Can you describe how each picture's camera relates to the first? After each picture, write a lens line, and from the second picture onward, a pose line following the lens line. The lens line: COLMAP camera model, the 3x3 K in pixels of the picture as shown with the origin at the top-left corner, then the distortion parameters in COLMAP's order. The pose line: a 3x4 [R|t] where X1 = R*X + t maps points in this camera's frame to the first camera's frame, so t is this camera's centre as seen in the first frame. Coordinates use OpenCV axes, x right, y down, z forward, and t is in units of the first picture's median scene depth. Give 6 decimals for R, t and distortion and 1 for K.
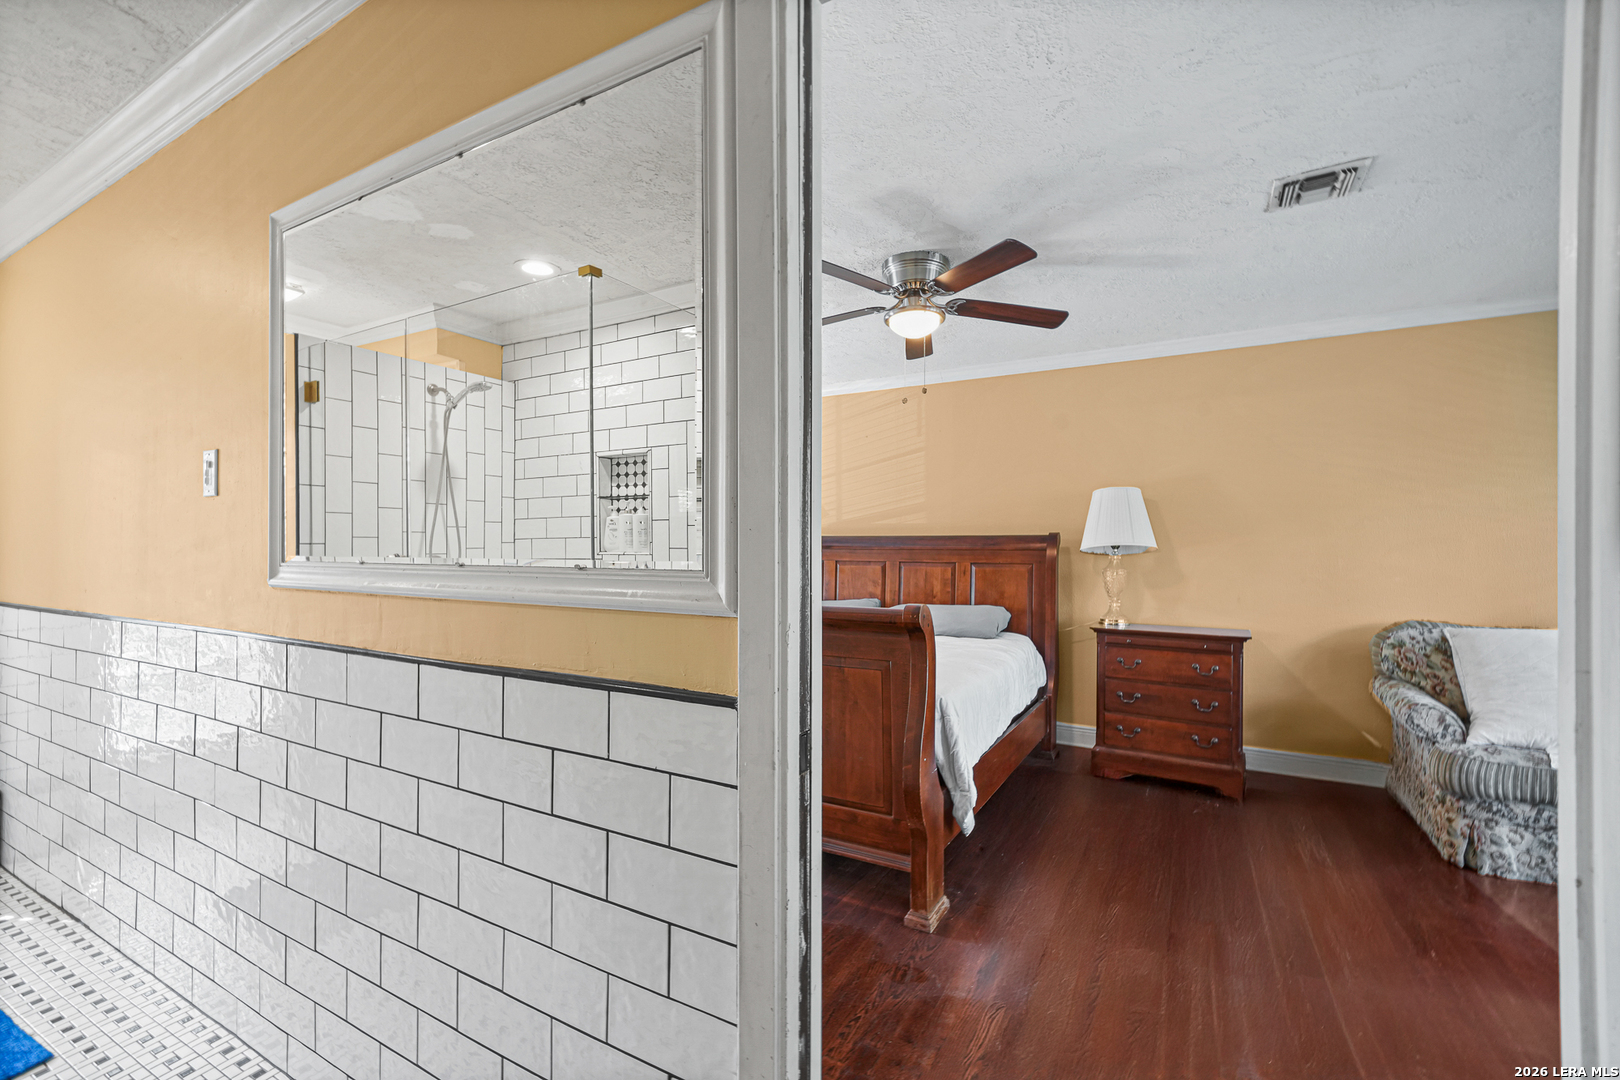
lens RADIAL K [[693.0, 0, 813.1], [0, 693.0, 540.3], [0, 0, 1]] dist [-0.001873, 0.003425]
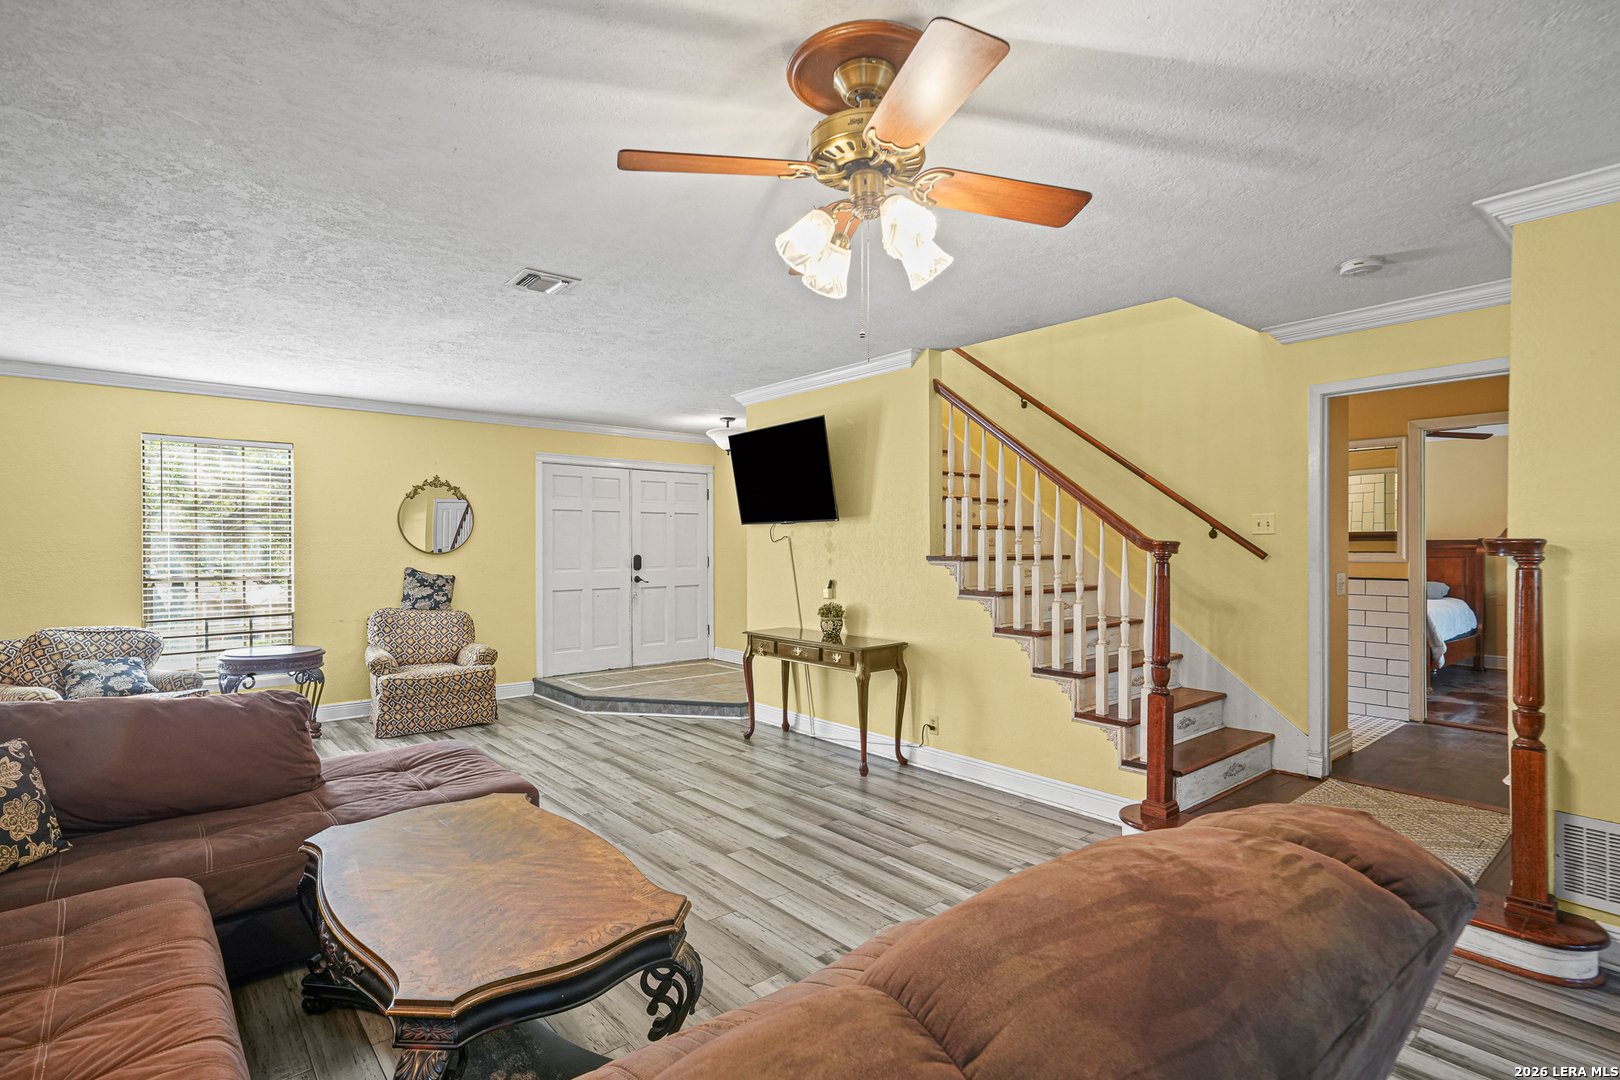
lens RADIAL K [[780.0, 0, 803.9], [0, 780.0, 541.4], [0, 0, 1]] dist [0.004185, 0.003543]
pose [[0.934533, -0.004075, -0.355853, -0.552741], [0.003212, 0.999990, -0.003016, -0.004355], [0.355861, 0.001676, 0.934537, -1.469974]]
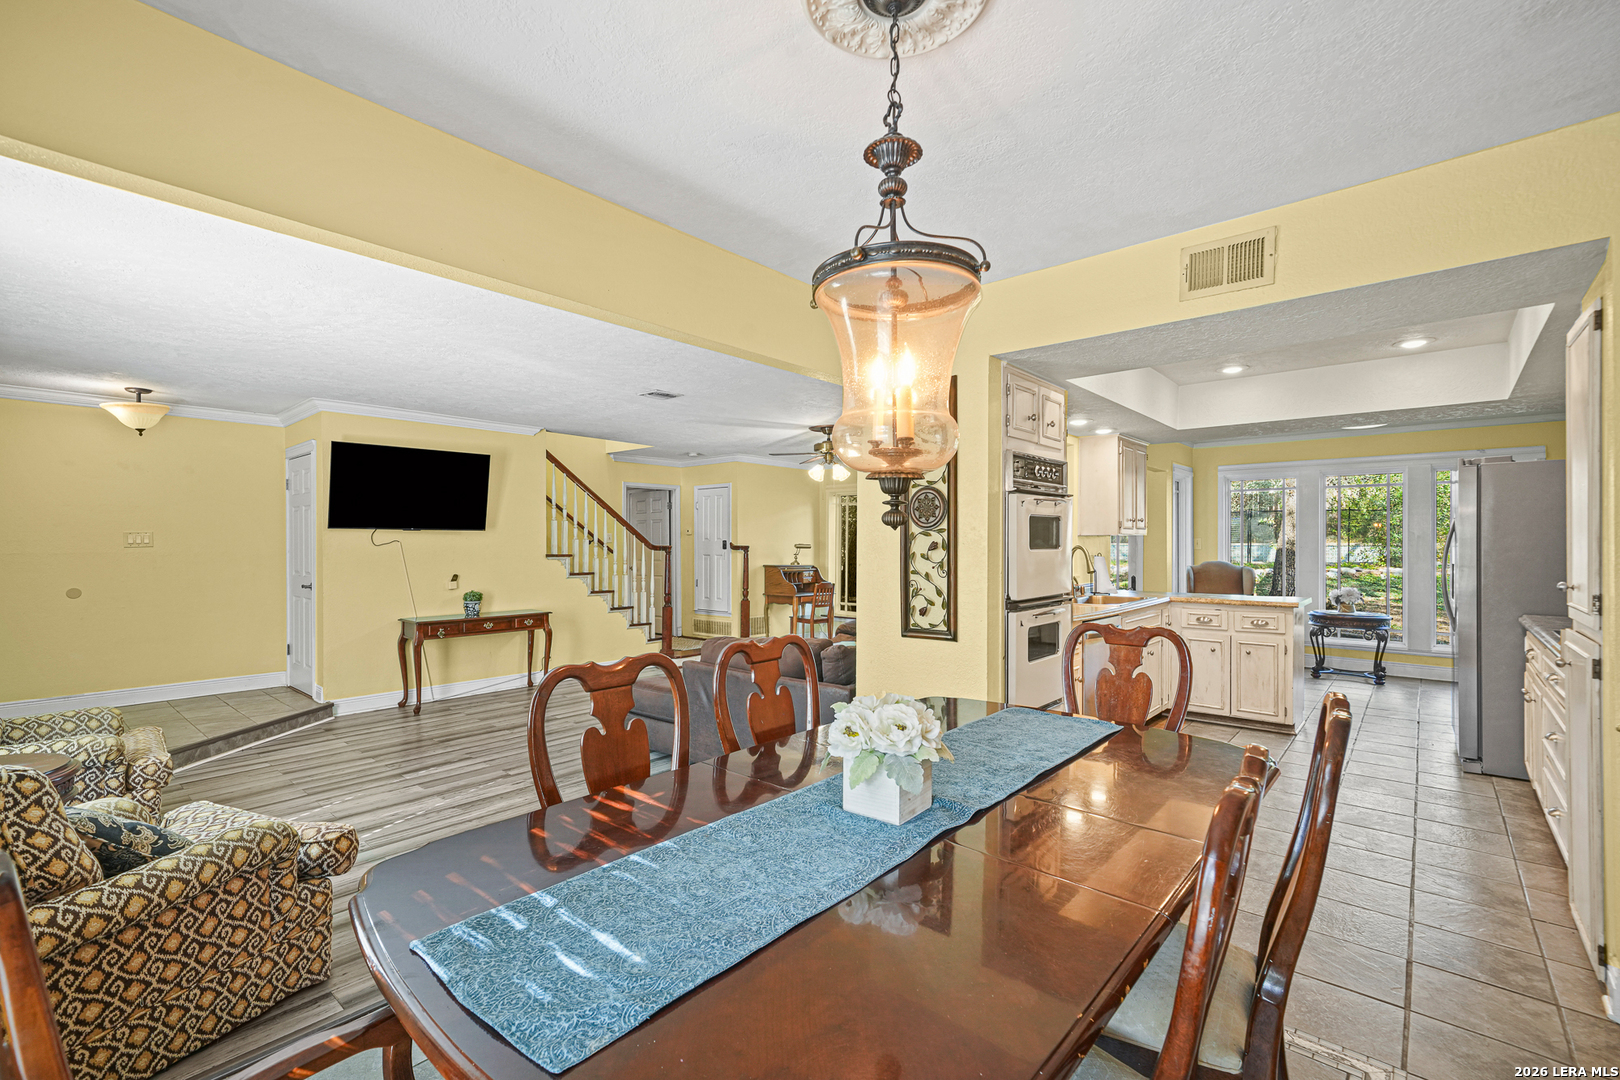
lens RADIAL K [[693.0, 0, 809.1], [0, 693.0, 541.5], [0, 0, 1]] dist [-0.001873, 0.003425]
pose [[0.214812, 0.003157, 0.976650, -2.450677], [-0.000745, 0.999995, -0.003068, -0.013484], [-0.976655, -0.000068, 0.214813, -1.312755]]
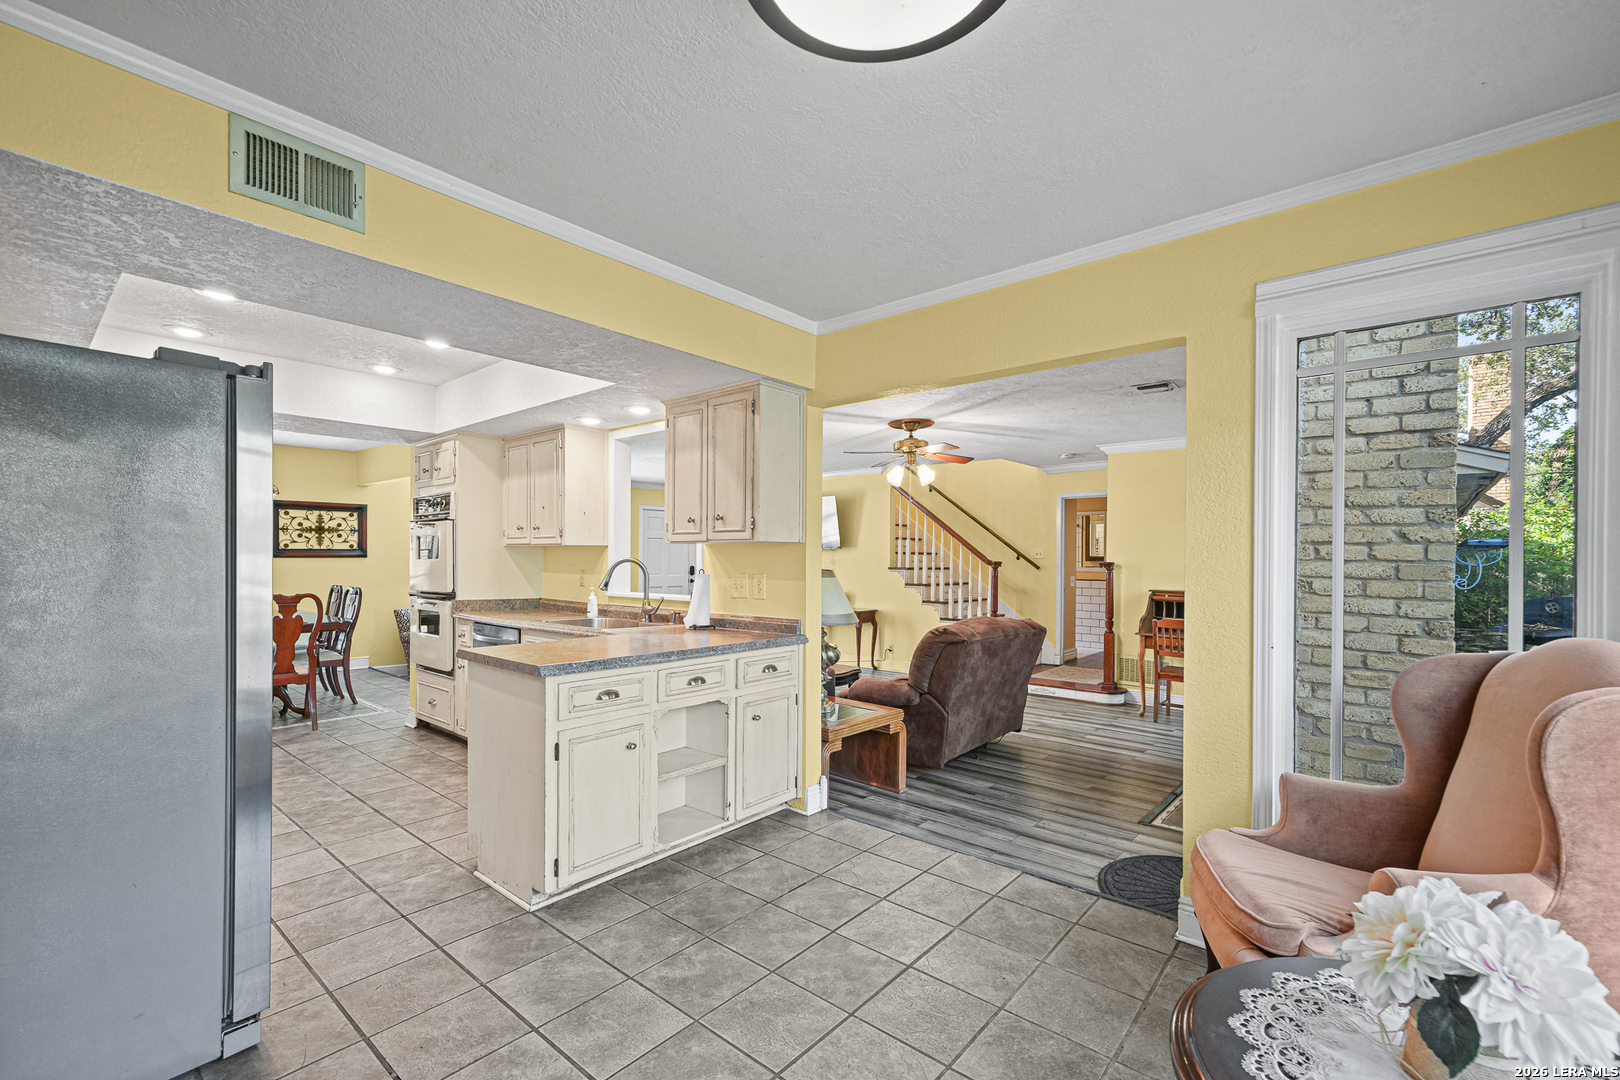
lens RADIAL K [[693.0, 0, 818.7], [0, 693.0, 560.1], [0, 0, 1]] dist [-0.001873, 0.003425]
pose [[0.981836, 0.005967, -0.189636, -0.606248], [-0.005443, 0.999980, 0.003280, -0.013785], [0.189651, -0.002188, 0.981849, -2.509626]]
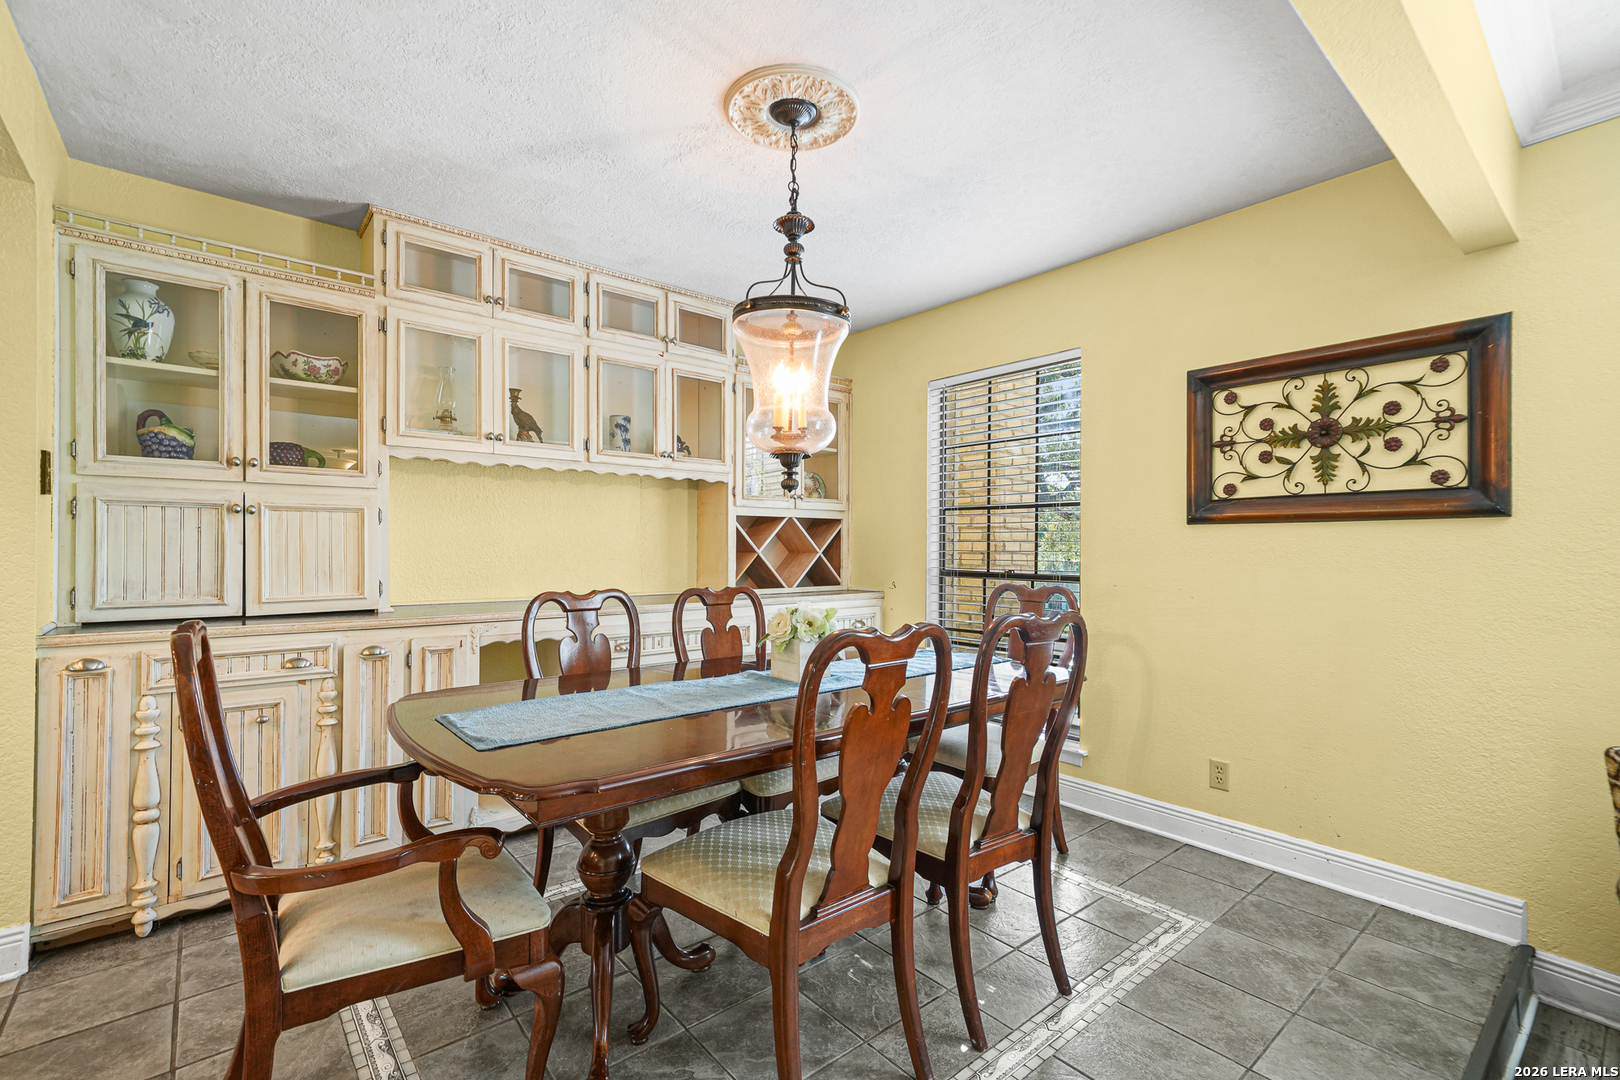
lens RADIAL K [[693.0, 0, 800.0], [0, 693.0, 549.2], [0, 0, 1]] dist [-0.001873, 0.003425]
pose [[-0.363840, 0.003795, -0.931454, -1.605582], [-0.007428, 0.999948, 0.006976, 0.017647], [0.931432, 0.009457, -0.363793, -1.073289]]
